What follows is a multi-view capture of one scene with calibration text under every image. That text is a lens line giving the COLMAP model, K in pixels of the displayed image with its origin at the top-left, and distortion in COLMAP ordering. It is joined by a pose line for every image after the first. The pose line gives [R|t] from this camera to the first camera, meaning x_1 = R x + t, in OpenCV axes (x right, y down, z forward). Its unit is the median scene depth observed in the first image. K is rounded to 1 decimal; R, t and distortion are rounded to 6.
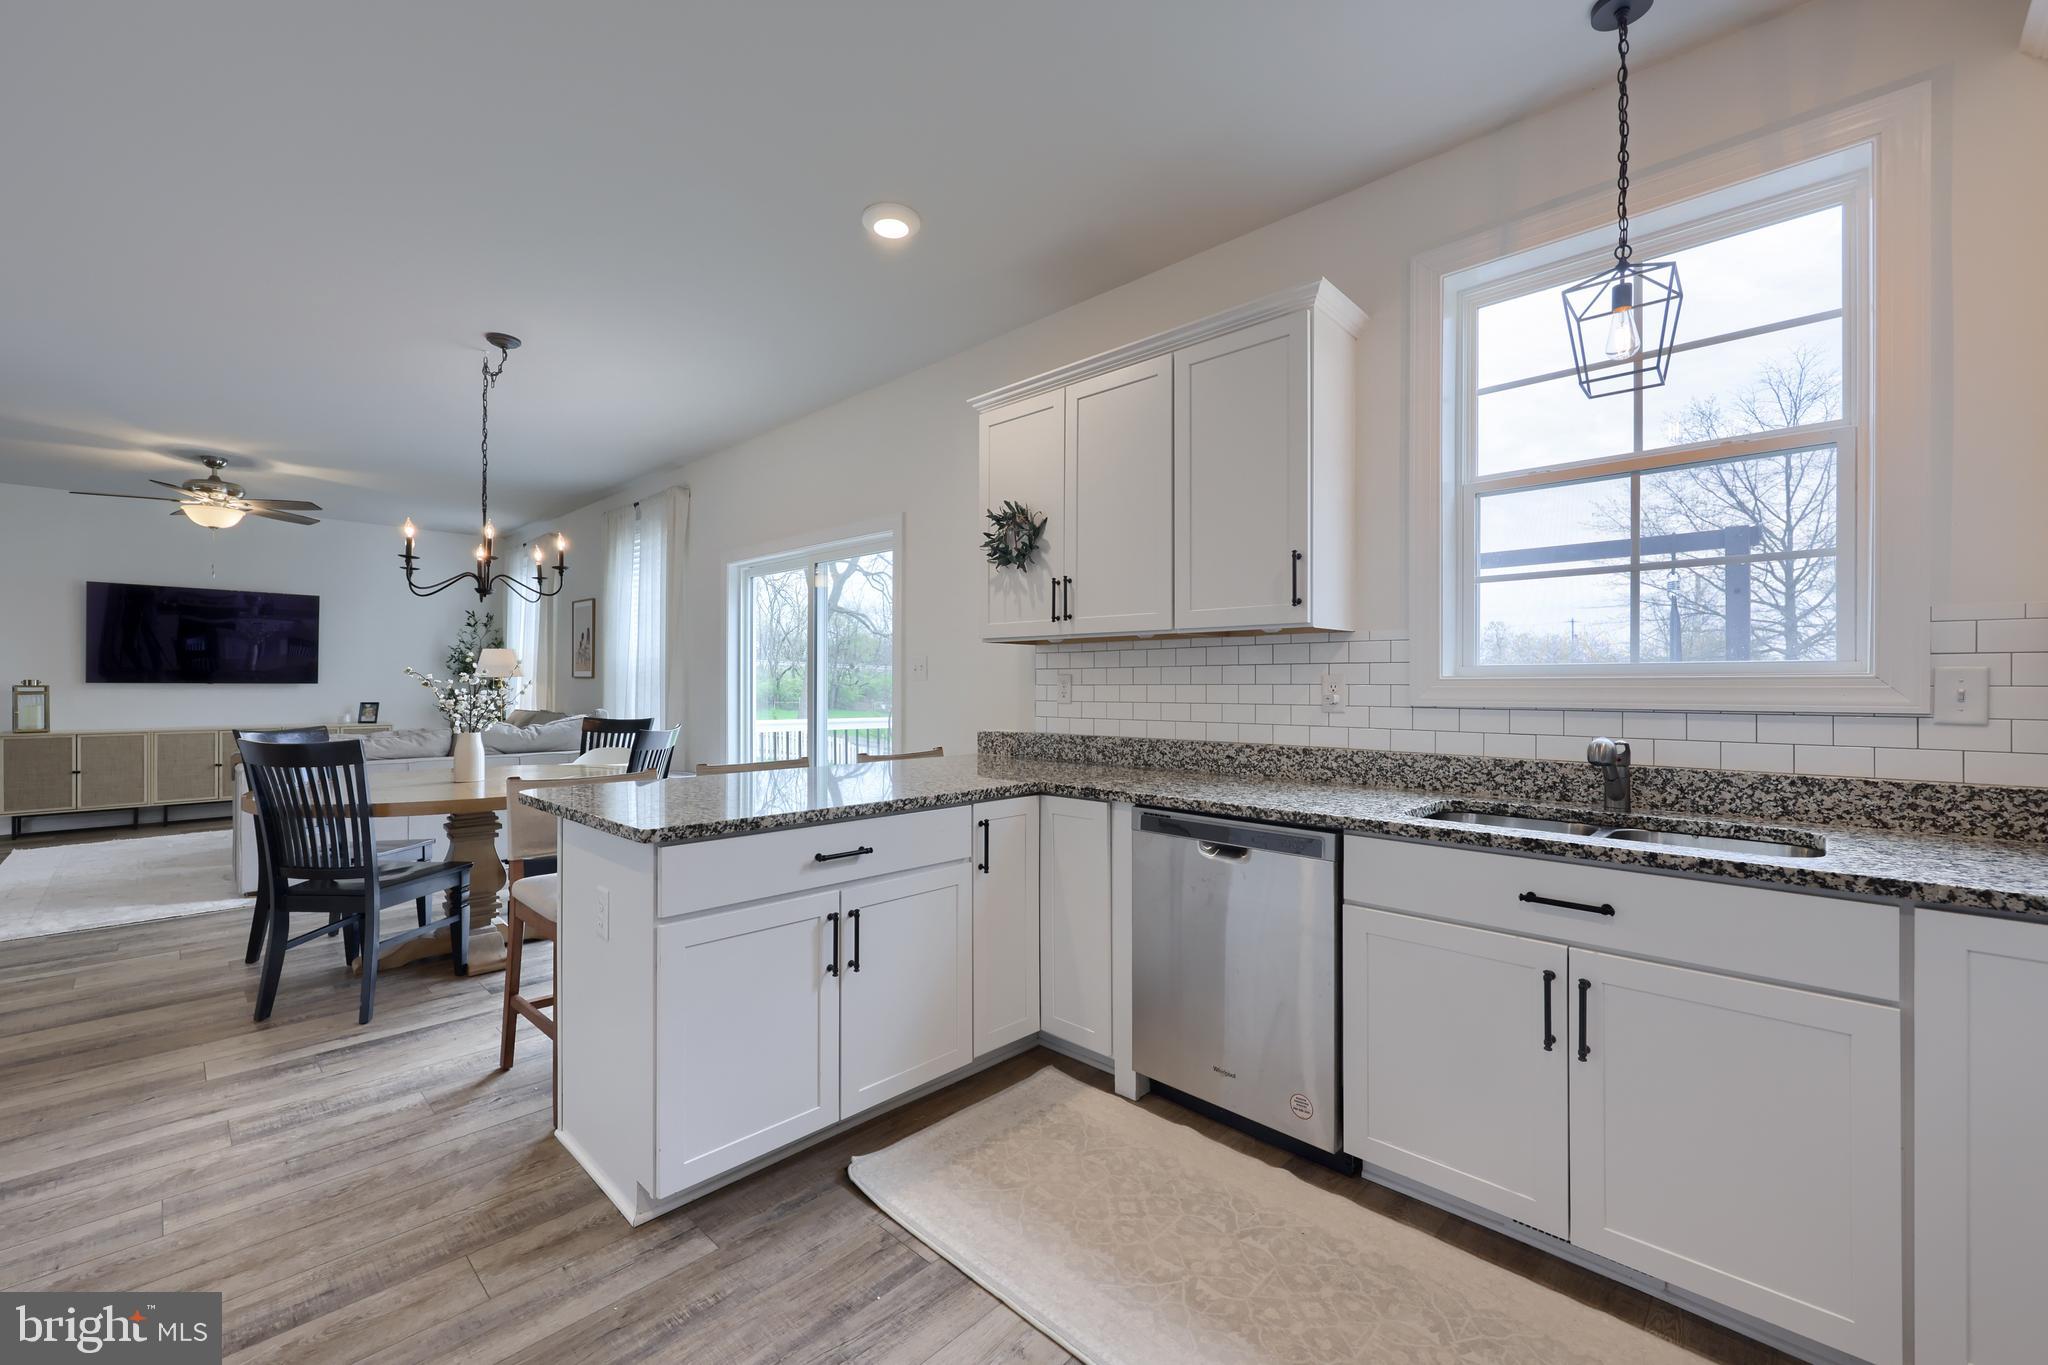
lens RADIAL K [[863.4, 0, 1043.9], [0, 863.4, 680.9], [0, 0, 1]] dist [0.001342, -0.000136]
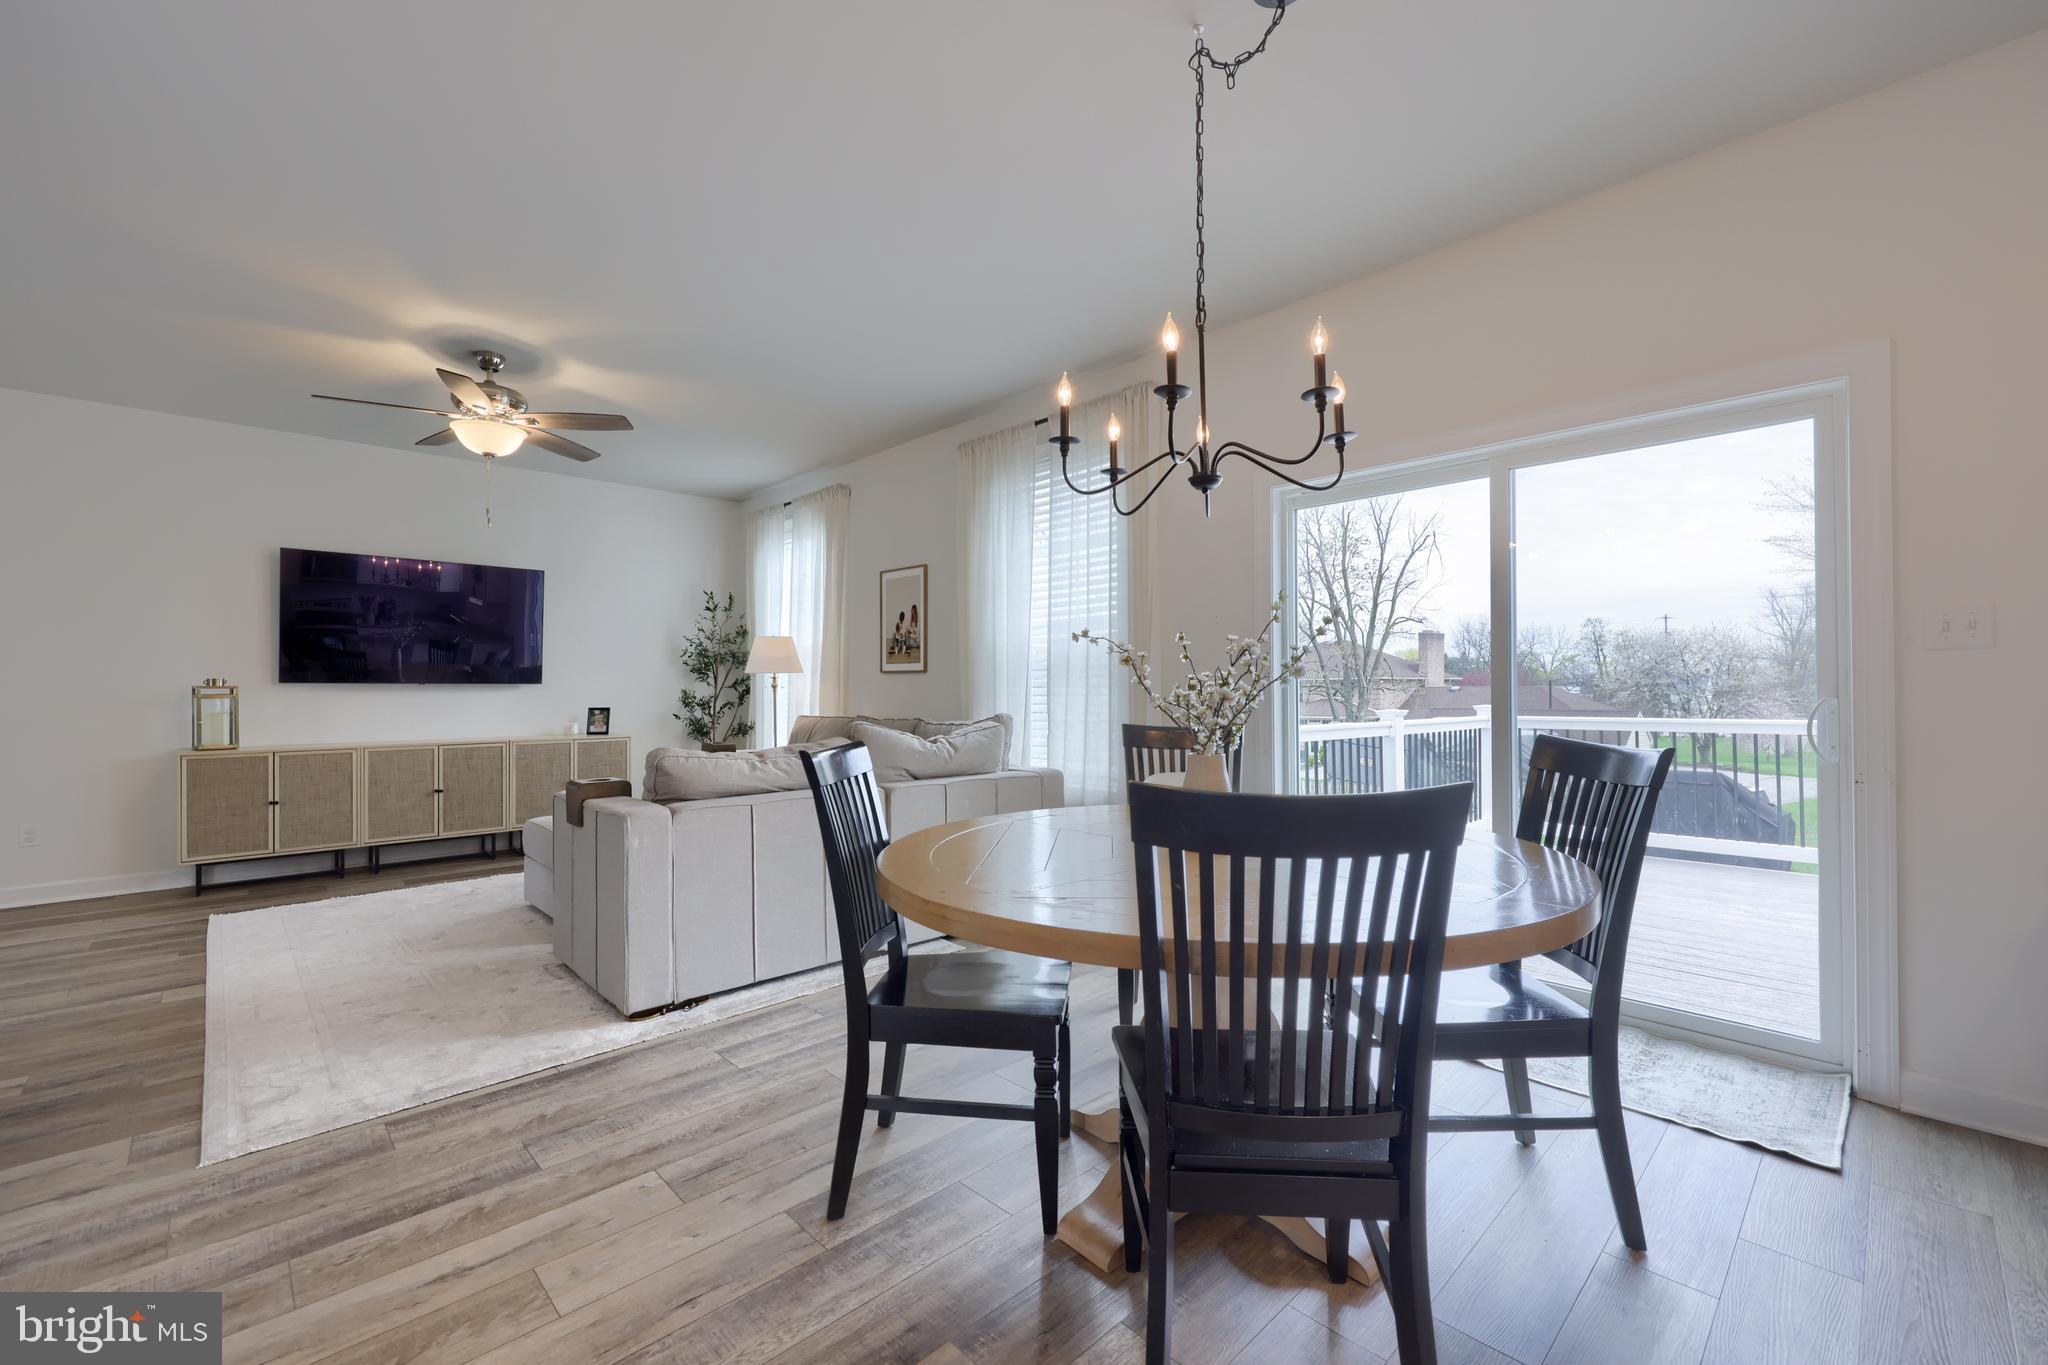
lens RADIAL K [[863.4, 0, 1019.8], [0, 863.4, 680.9], [0, 0, 1]] dist [0.001342, -0.000136]
pose [[0.998711, -0.008009, -0.050115, -0.430940], [0.007726, 0.999953, -0.005839, 0.009401], [0.050159, 0.005444, 0.998726, 0.284509]]
